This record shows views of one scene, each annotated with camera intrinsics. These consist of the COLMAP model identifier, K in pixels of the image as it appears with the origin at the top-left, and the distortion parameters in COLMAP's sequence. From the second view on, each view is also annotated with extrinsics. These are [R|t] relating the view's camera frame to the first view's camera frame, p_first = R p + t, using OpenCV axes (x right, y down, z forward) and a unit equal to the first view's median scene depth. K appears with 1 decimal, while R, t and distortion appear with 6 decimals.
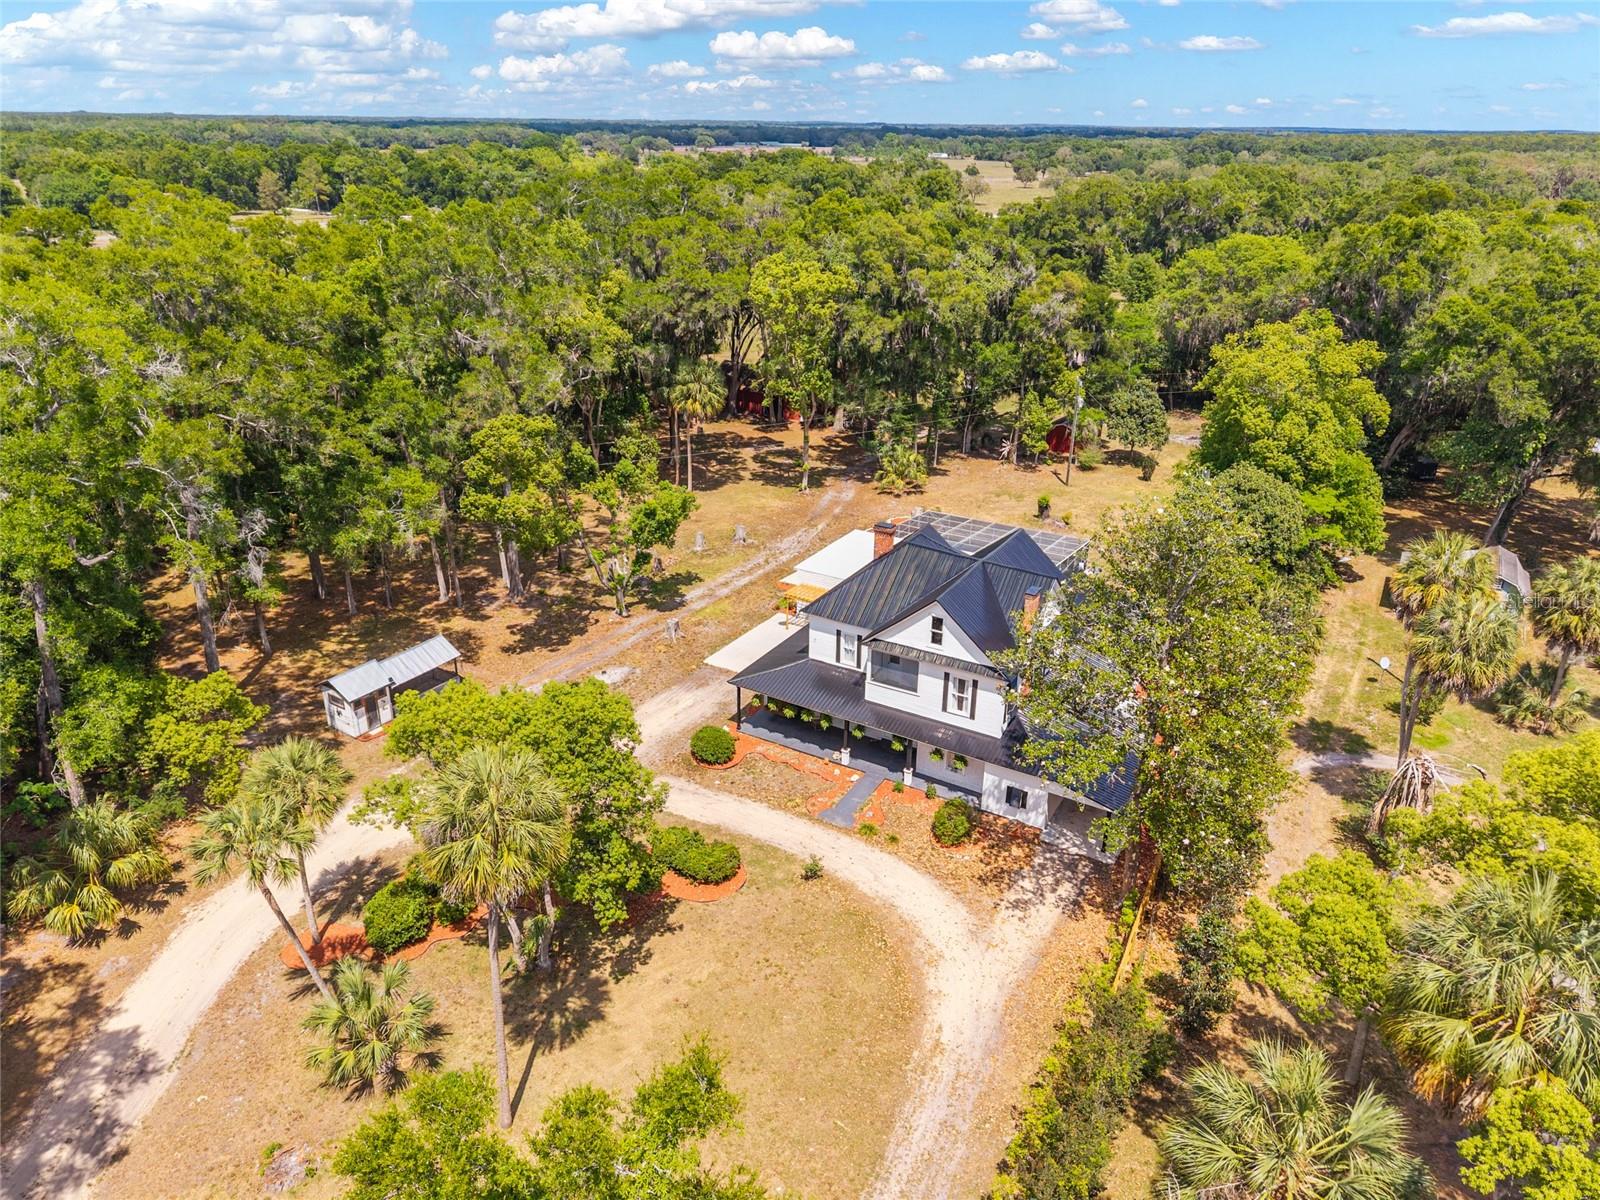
lens RADIAL K [[1068.1, 0, 799.4], [0, 1068.1, 603.5], [0, 0, 1]] dist [0.017657, -0.010778]
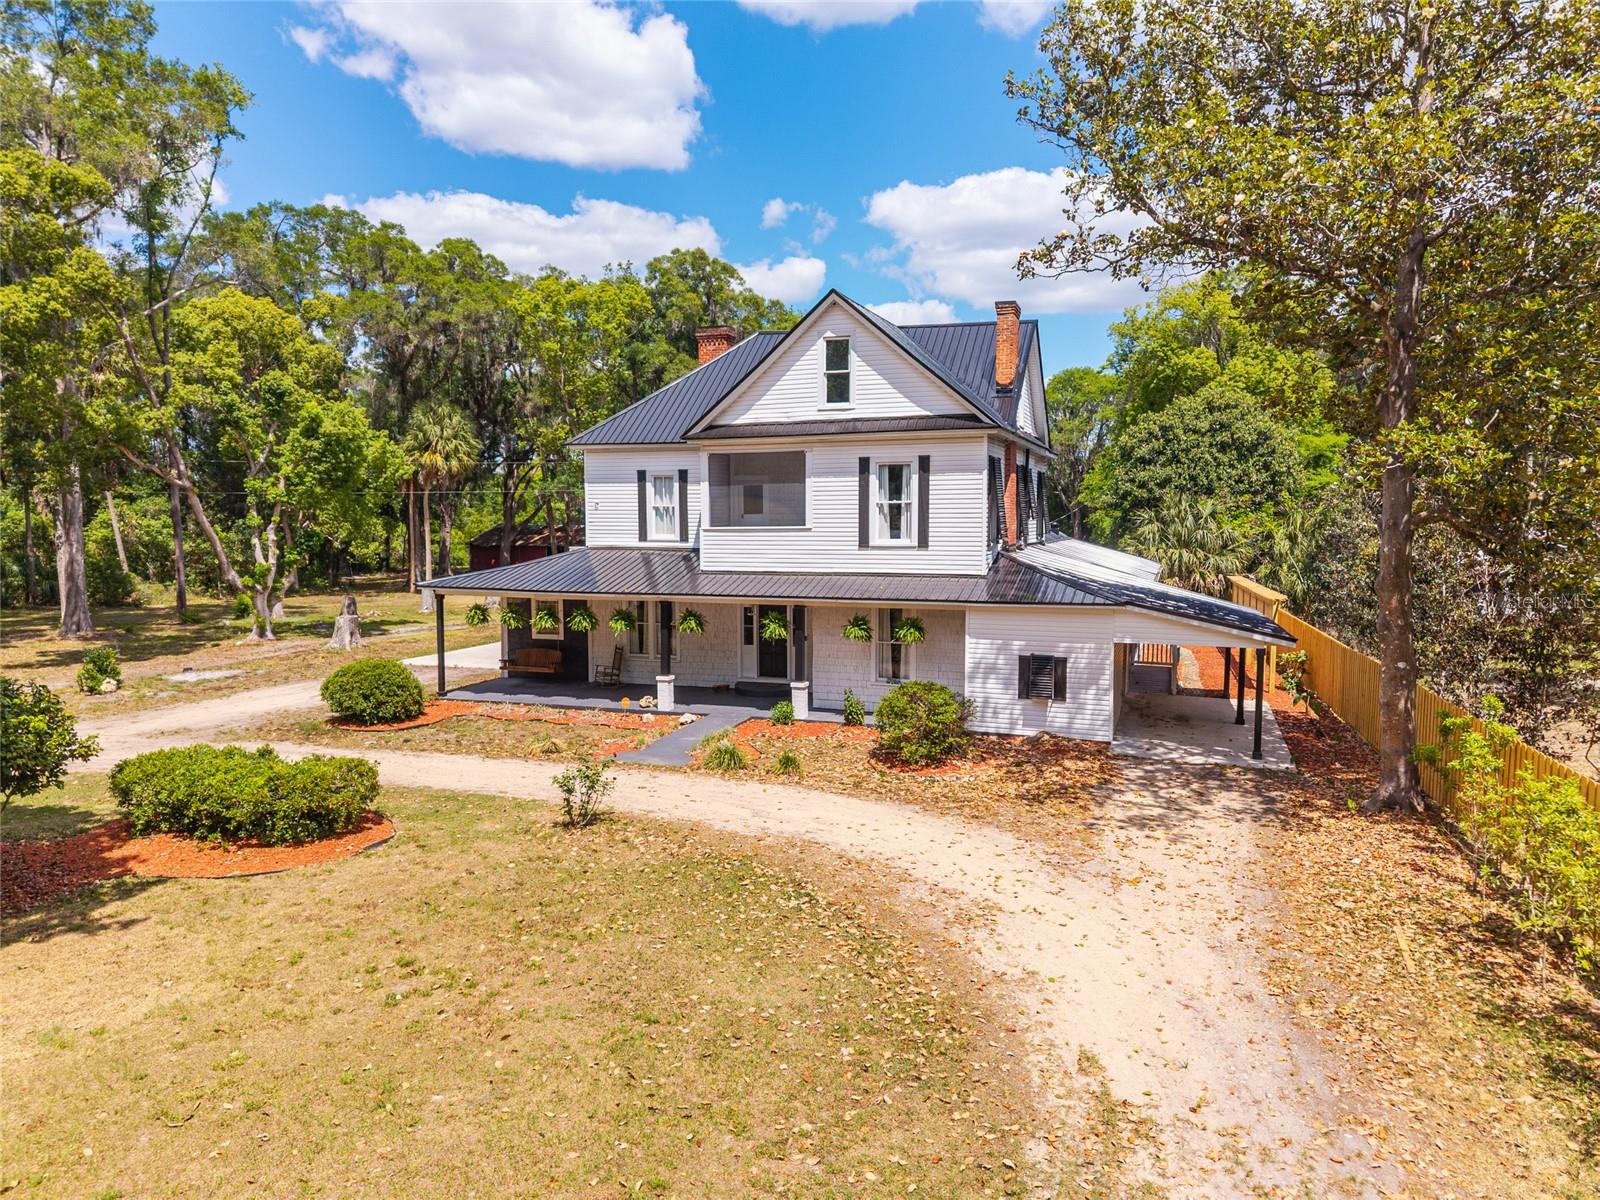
lens RADIAL K [[1068.1, 0, 798.3], [0, 1068.1, 596.9], [0, 0, 1]] dist [0.017657, -0.010778]
pose [[0.982747, -0.020794, 0.183782, 0.016296], [0.080845, 0.942002, -0.325724, 0.284355], [-0.166350, 0.334962, 0.927431, 0.570888]]
